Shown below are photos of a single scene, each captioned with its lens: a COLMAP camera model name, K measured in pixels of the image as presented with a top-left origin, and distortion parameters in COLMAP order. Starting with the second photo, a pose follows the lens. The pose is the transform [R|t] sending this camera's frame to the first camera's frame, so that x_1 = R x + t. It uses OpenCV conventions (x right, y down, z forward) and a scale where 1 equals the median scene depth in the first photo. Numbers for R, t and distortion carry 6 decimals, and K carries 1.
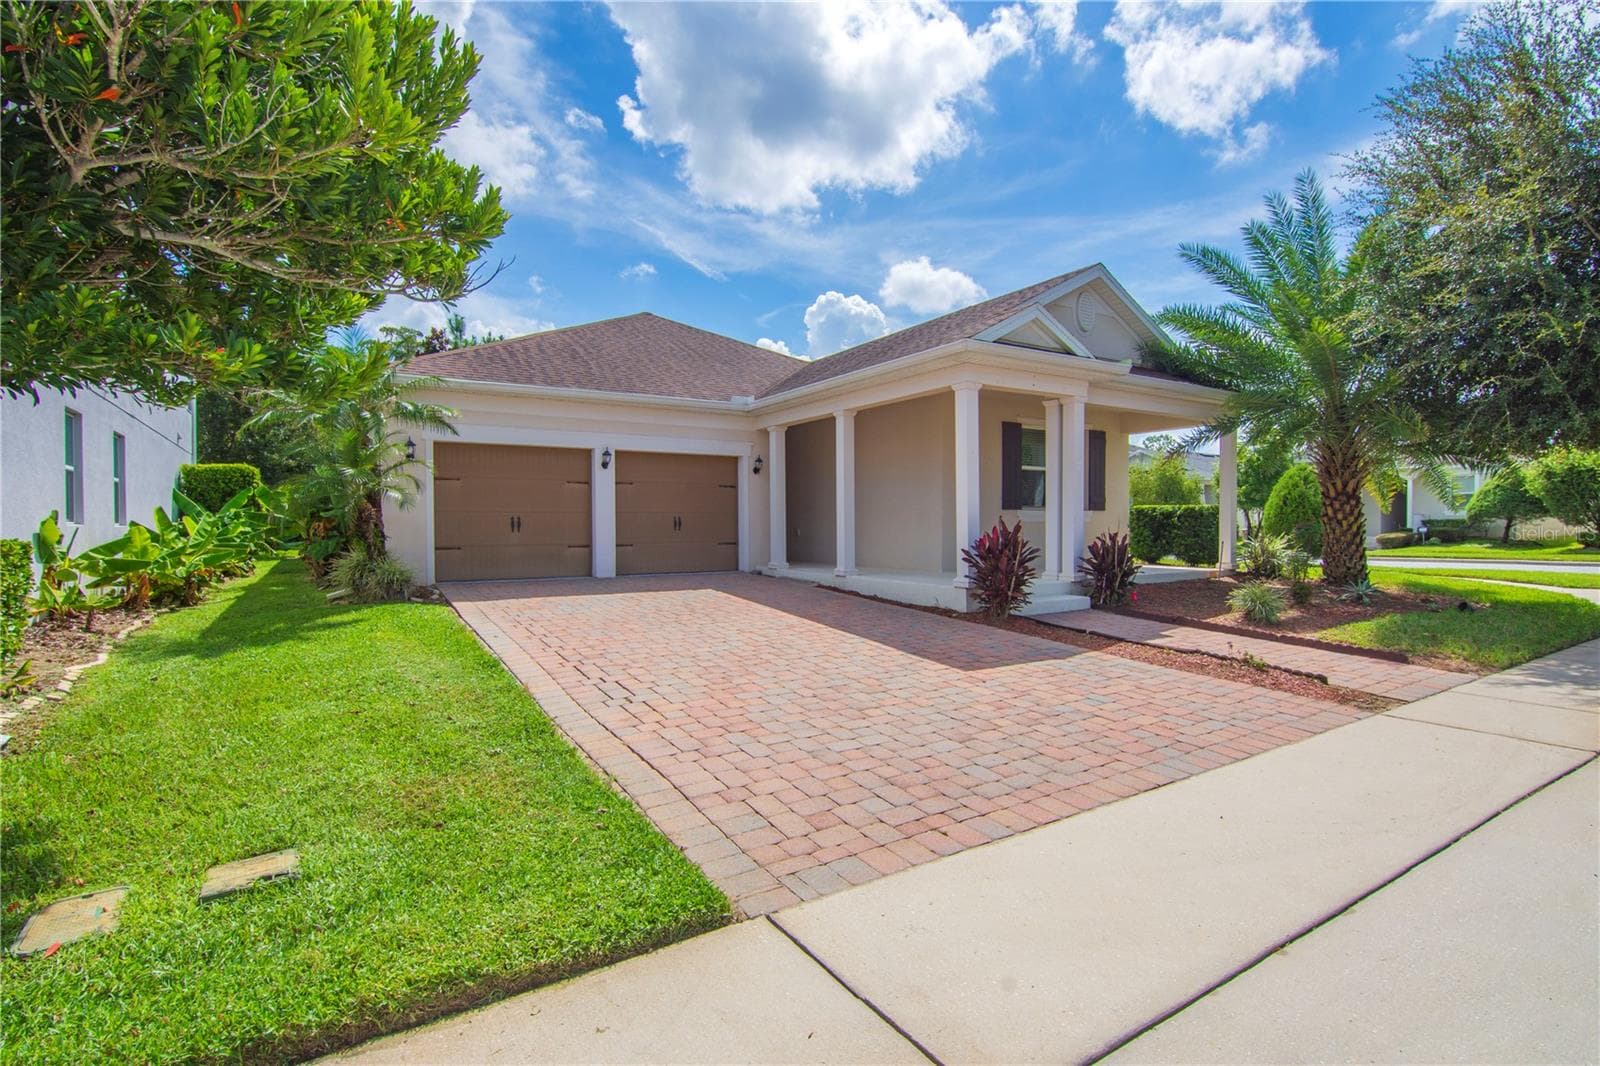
lens RADIAL K [[745.8, 0, 787.5], [0, 745.8, 565.4], [0, 0, 1]] dist [-0.024328, -0.001336]
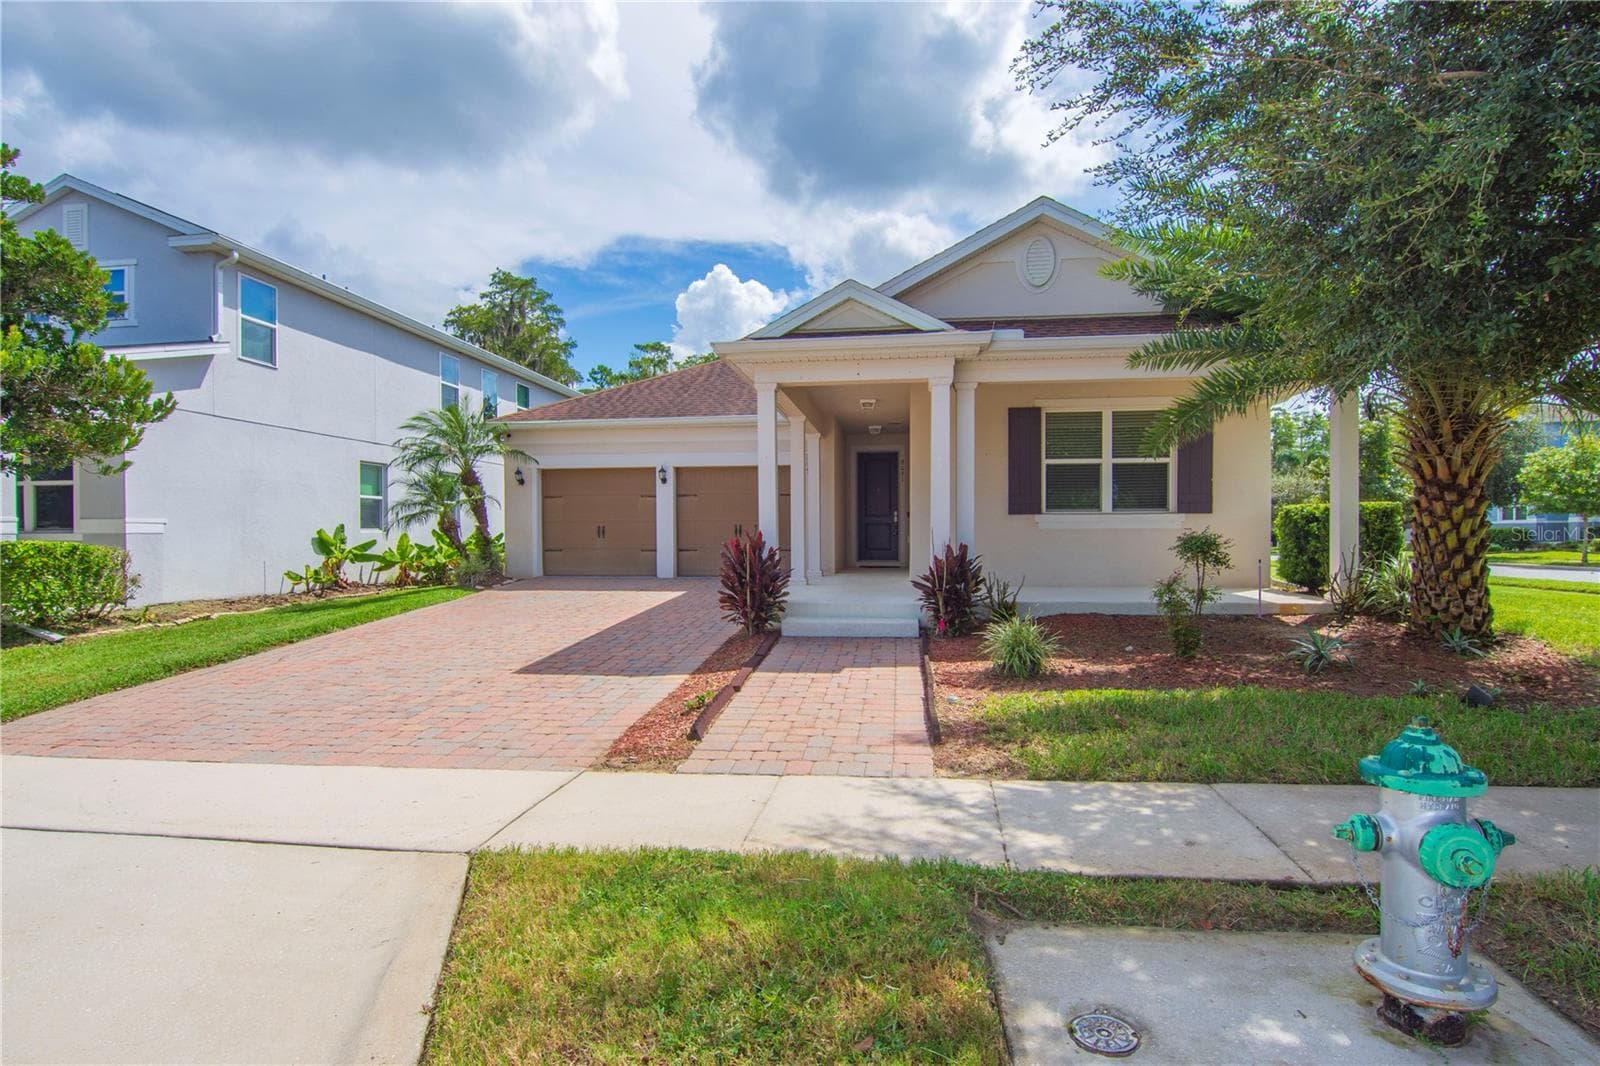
lens RADIAL K [[773.1, 0, 824.6], [0, 773.1, 542.2], [0, 0, 1]] dist [-0.011838, -0.005267]
pose [[0.791030, 0.010591, -0.611685, 0.585837], [-0.031493, 0.999229, -0.023426, -0.016276], [0.610966, 0.037795, 0.790754, 0.177282]]
